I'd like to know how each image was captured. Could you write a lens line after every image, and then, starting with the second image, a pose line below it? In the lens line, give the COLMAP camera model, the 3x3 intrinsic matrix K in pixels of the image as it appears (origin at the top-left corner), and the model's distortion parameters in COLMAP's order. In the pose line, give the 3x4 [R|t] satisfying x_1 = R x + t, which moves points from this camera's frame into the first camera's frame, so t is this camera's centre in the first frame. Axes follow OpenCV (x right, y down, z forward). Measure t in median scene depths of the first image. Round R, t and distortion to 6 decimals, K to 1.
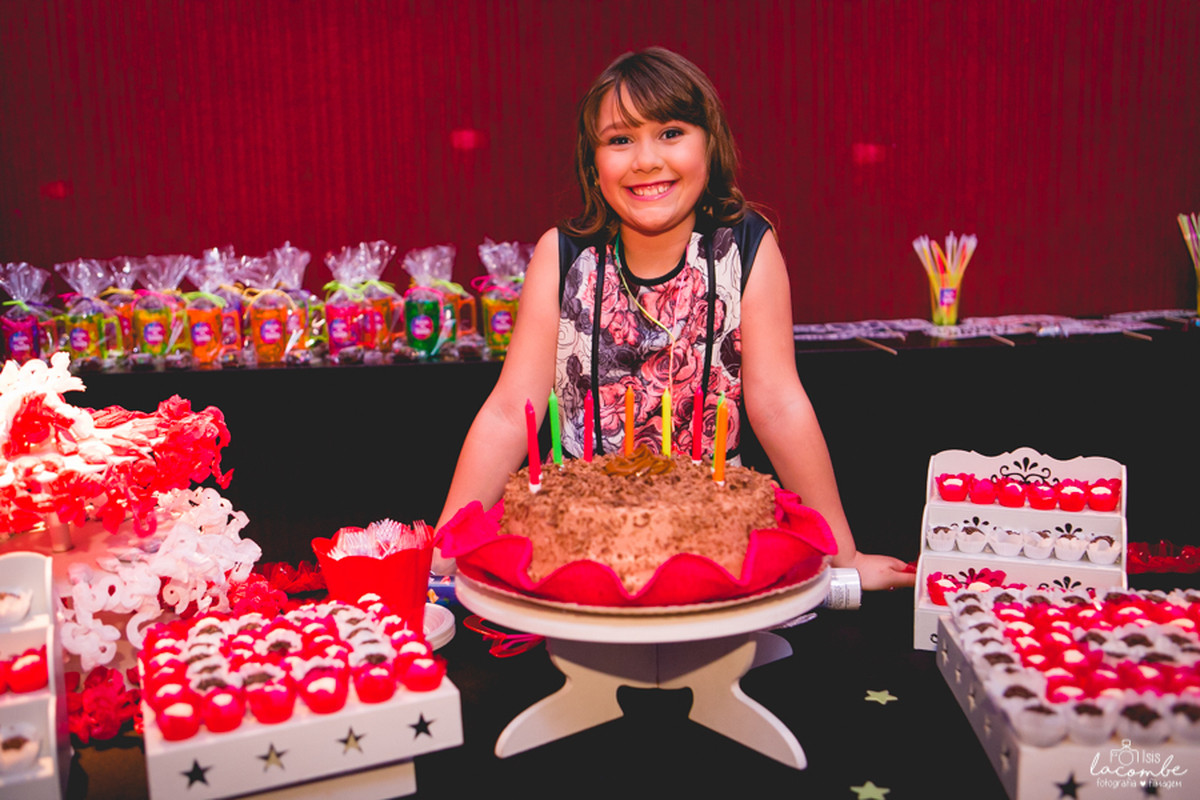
lens RADIAL K [[1105.6, 0, 596.0], [0, 1105.6, 410.4], [0, 0, 1]] dist [-0.038293, 0.000000]
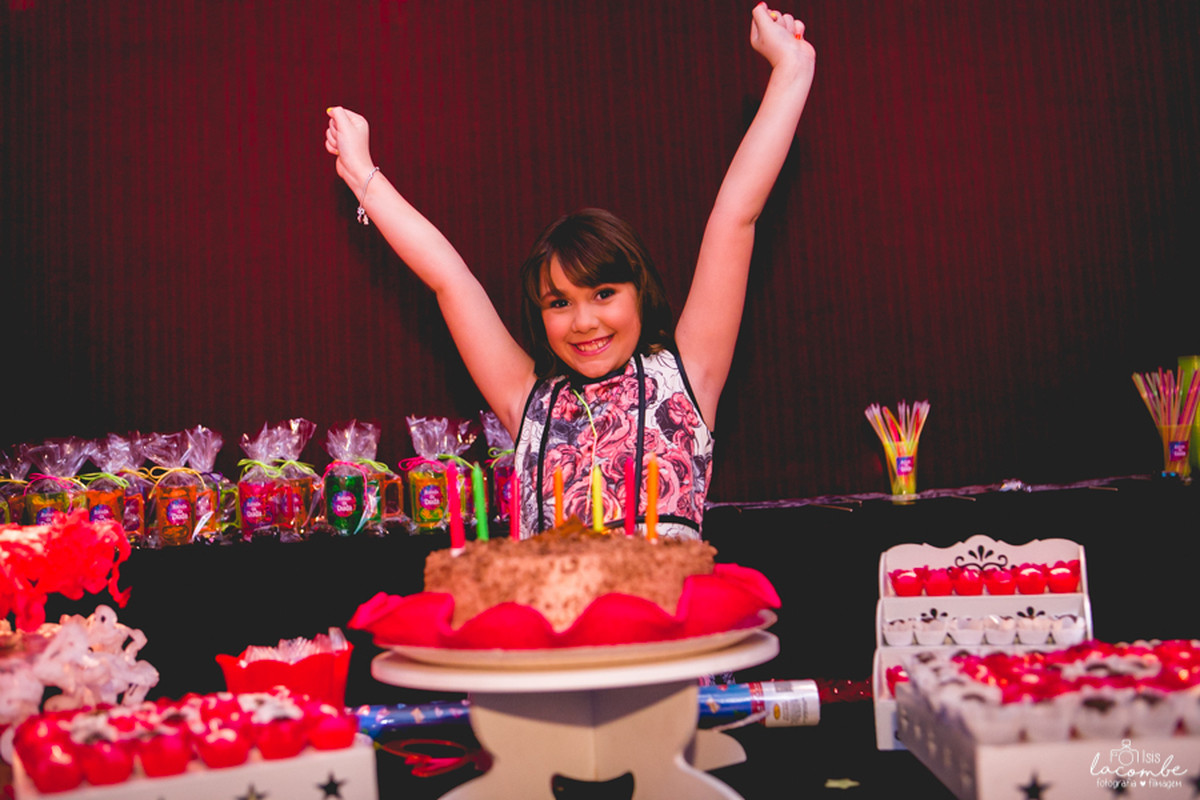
lens RADIAL K [[1217.2, 0, 597.2], [0, 1217.2, 403.9], [0, 0, 1]] dist [-0.036040, 0.000000]
pose [[0.998574, -0.022805, 0.048263, 0.013544], [0.033164, 0.973522, -0.226175, 0.153793], [-0.041827, 0.227453, 0.972890, -0.033745]]
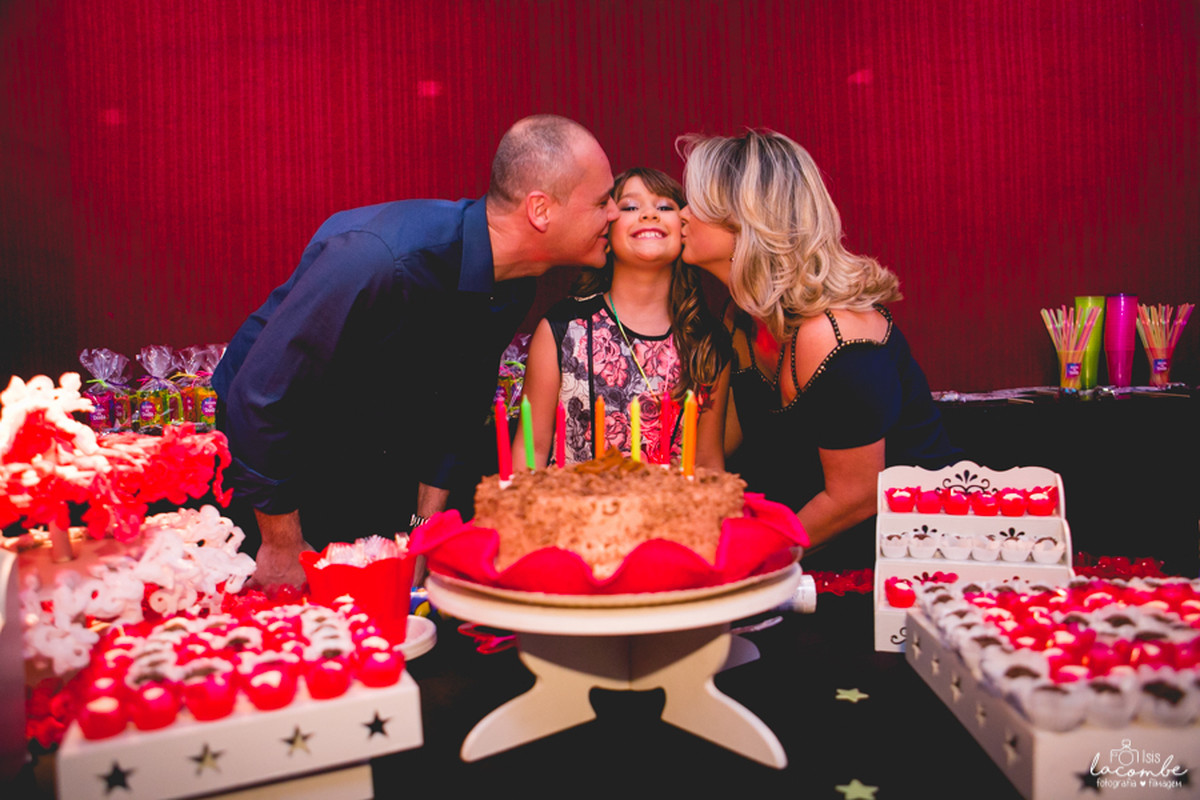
lens RADIAL K [[833.3, 0, 600.1], [0, 833.3, 405.2], [0, 0, 1]] dist [-0.100881, 0.069351]
pose [[0.999765, -0.006056, 0.020791, 0.012955], [0.008458, 0.993043, -0.117449, 0.073088], [-0.019935, 0.117598, 0.992861, 0.201756]]
